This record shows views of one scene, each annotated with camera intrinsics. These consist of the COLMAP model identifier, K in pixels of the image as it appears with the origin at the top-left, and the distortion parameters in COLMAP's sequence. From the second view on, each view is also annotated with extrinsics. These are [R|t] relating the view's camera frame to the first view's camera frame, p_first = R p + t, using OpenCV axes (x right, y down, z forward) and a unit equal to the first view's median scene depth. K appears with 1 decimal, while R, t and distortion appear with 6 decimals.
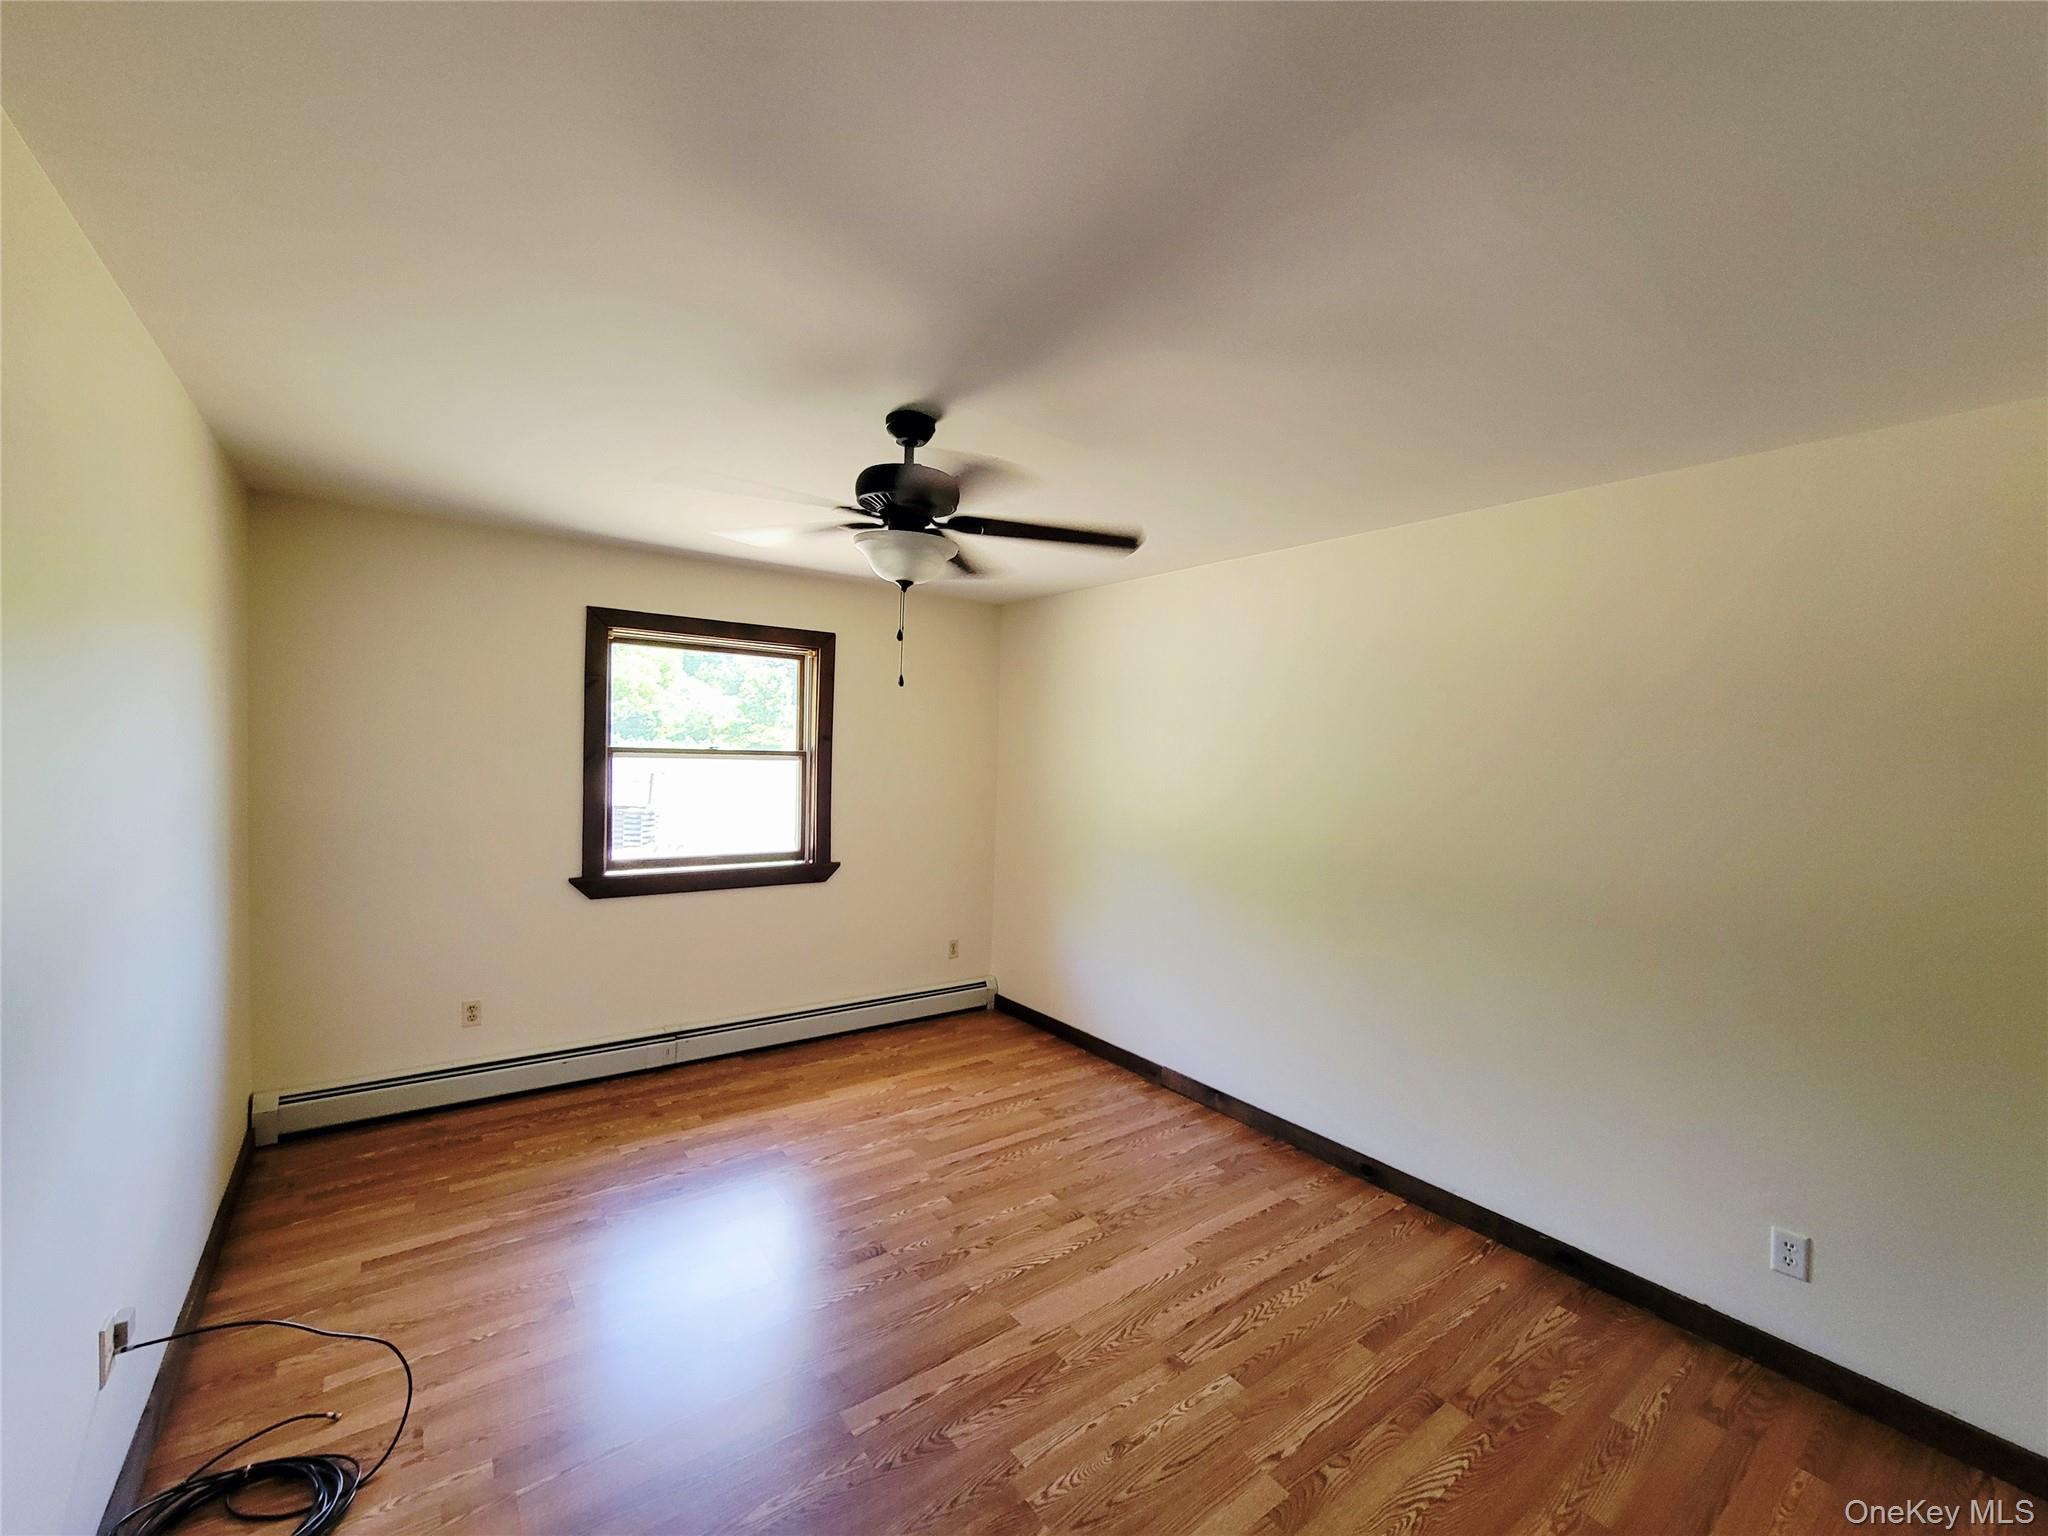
lens RADIAL K [[825.9, 0, 1021.8], [0, 825.9, 778.4], [0, 0, 1]] dist [0.000430, -0.000795]
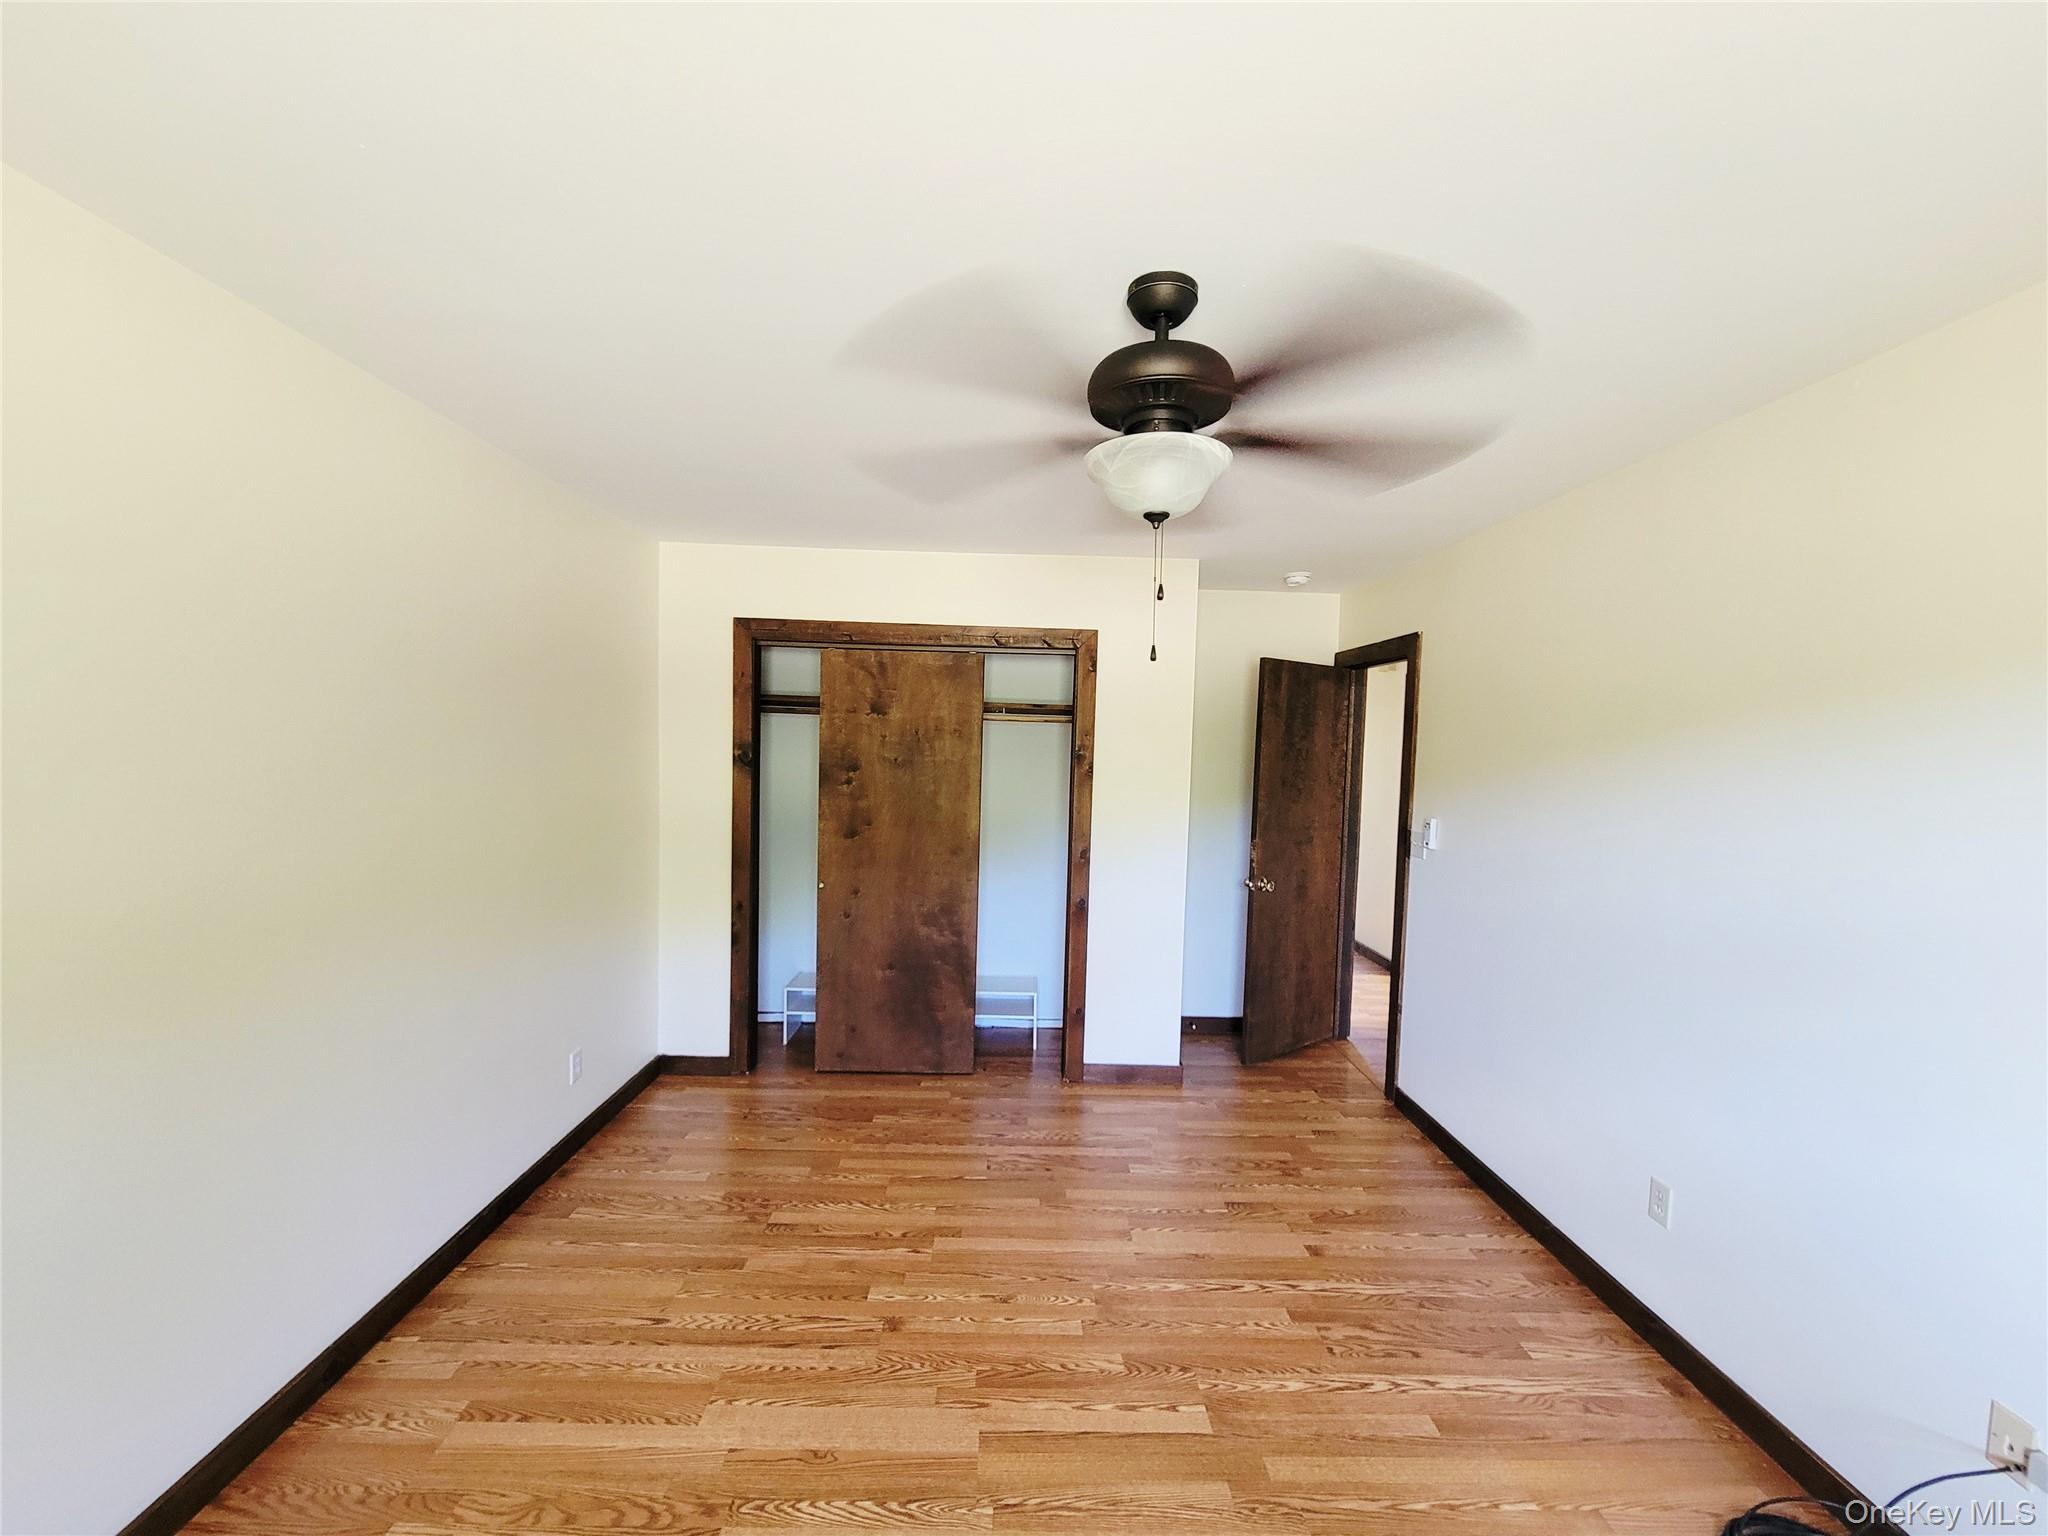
lens RADIAL K [[830.0, 0, 1019.6], [0, 830.0, 781.1], [0, 0, 1]] dist [-0.007039, 0.000412]
pose [[-0.807759, -0.082135, 0.583763, -0.307770], [-0.033179, 0.995011, 0.094087, -0.045842], [-0.588578, 0.056631, -0.806454, 1.064483]]
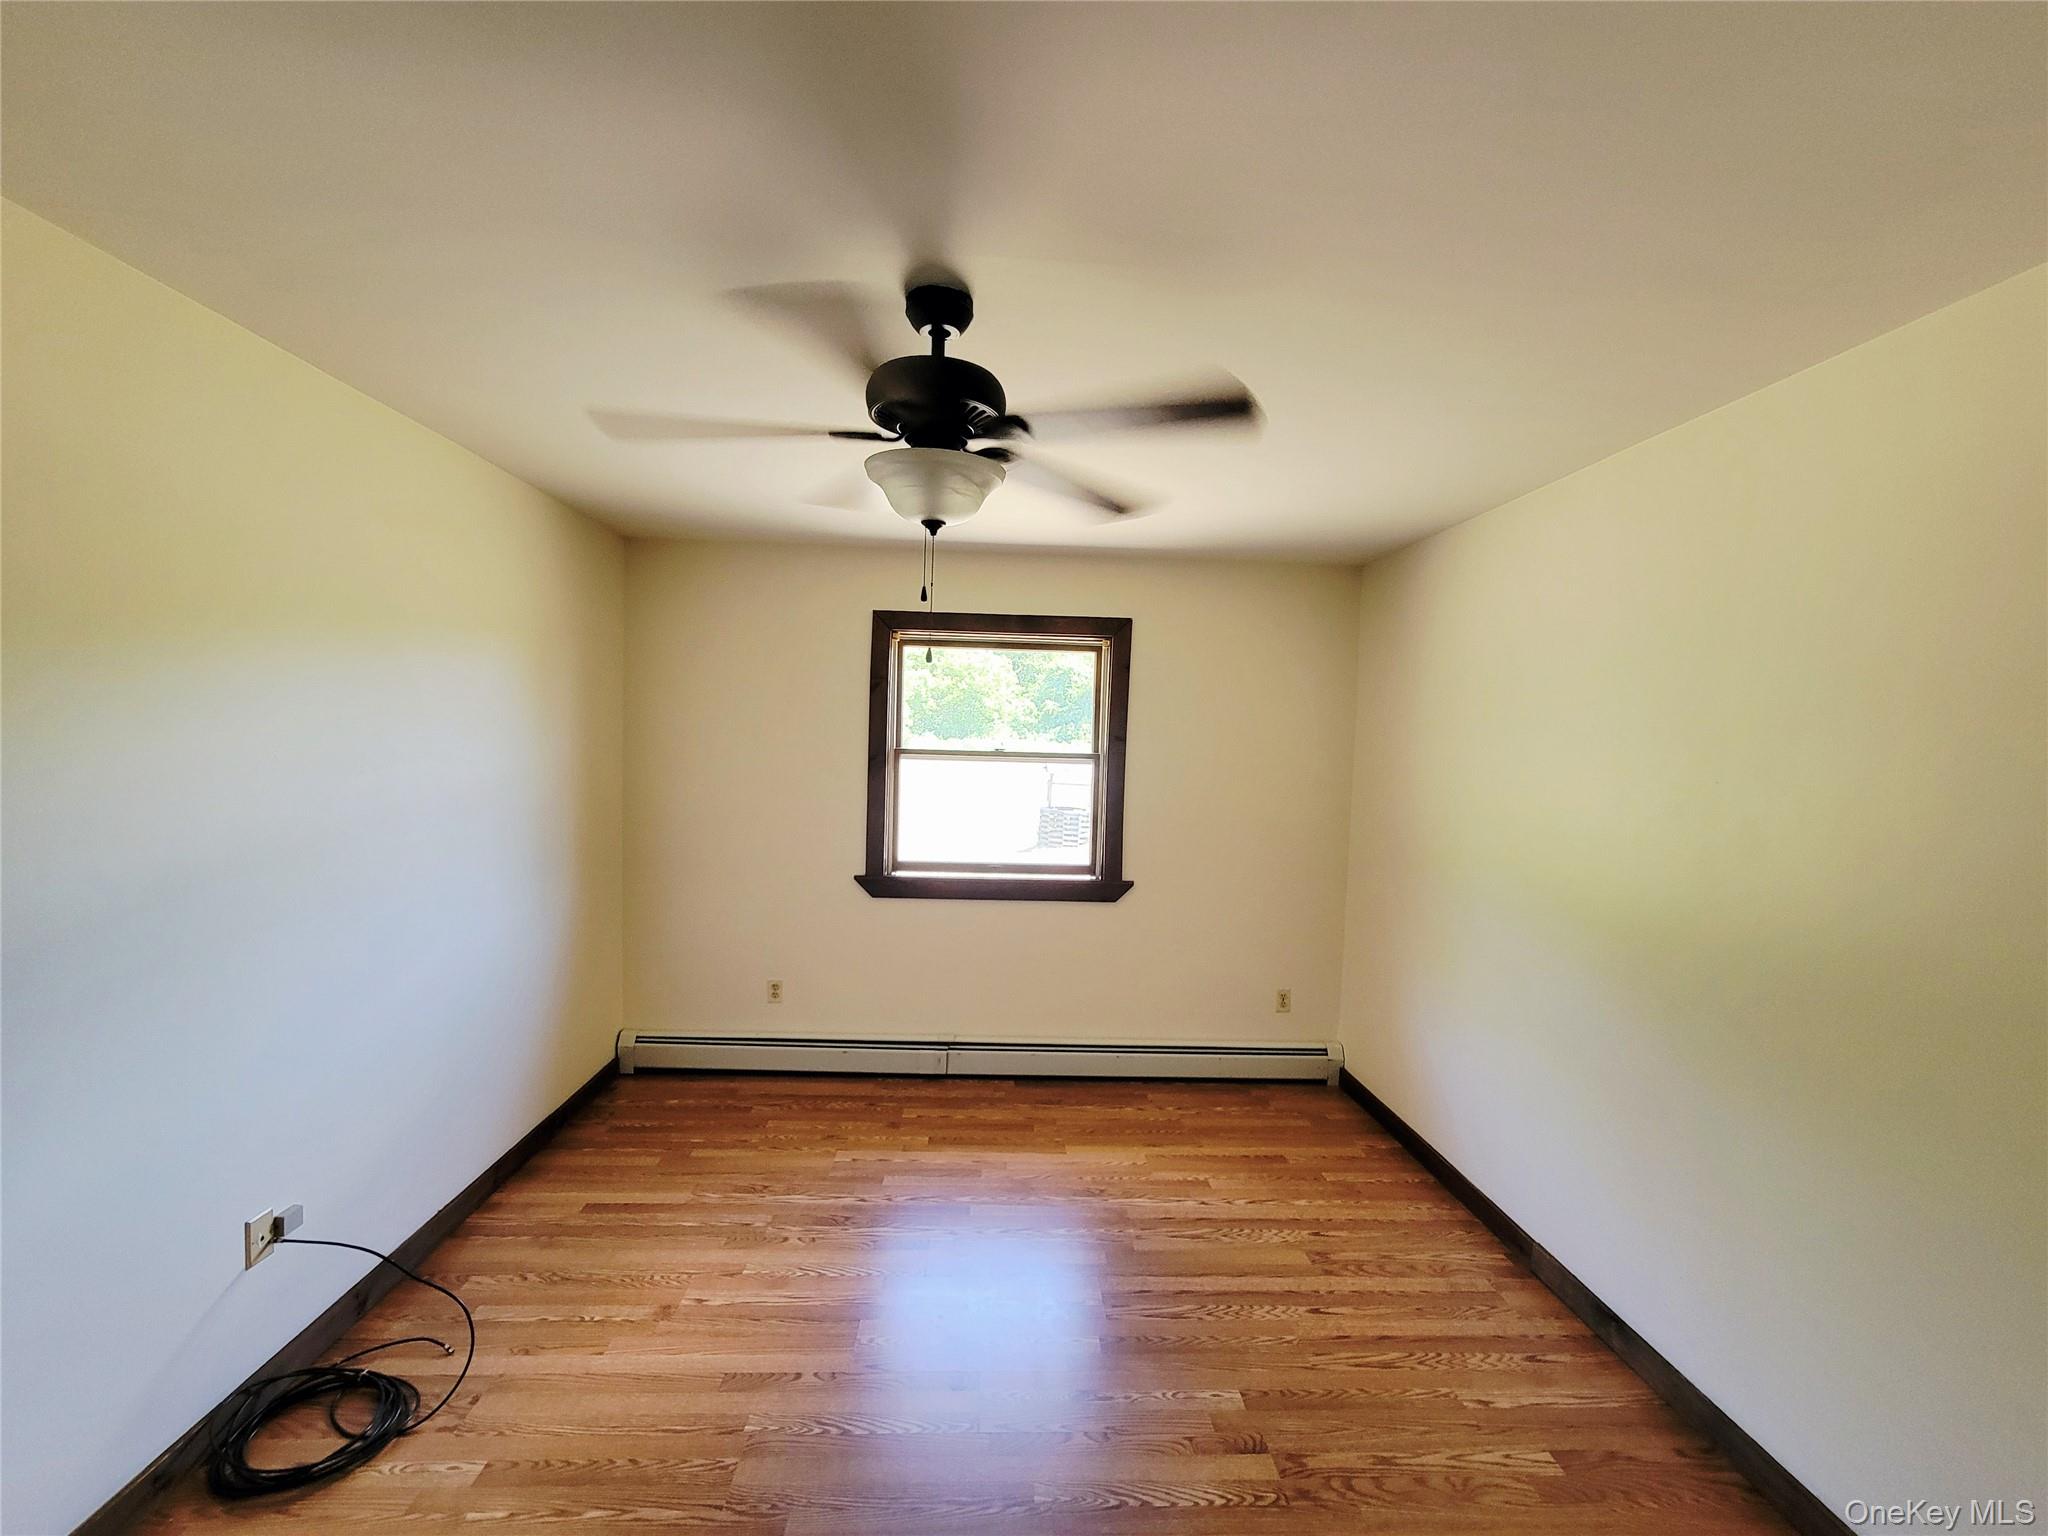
lens RADIAL K [[828.2, 0, 1030.9], [0, 828.2, 786.4], [0, 0, 1]] dist [-0.001400, -0.000190]
pose [[0.830276, 0.024152, -0.556829, 0.225332], [-0.023280, 0.999692, 0.008649, -0.004929], [0.556866, 0.005782, 0.830582, 0.278449]]
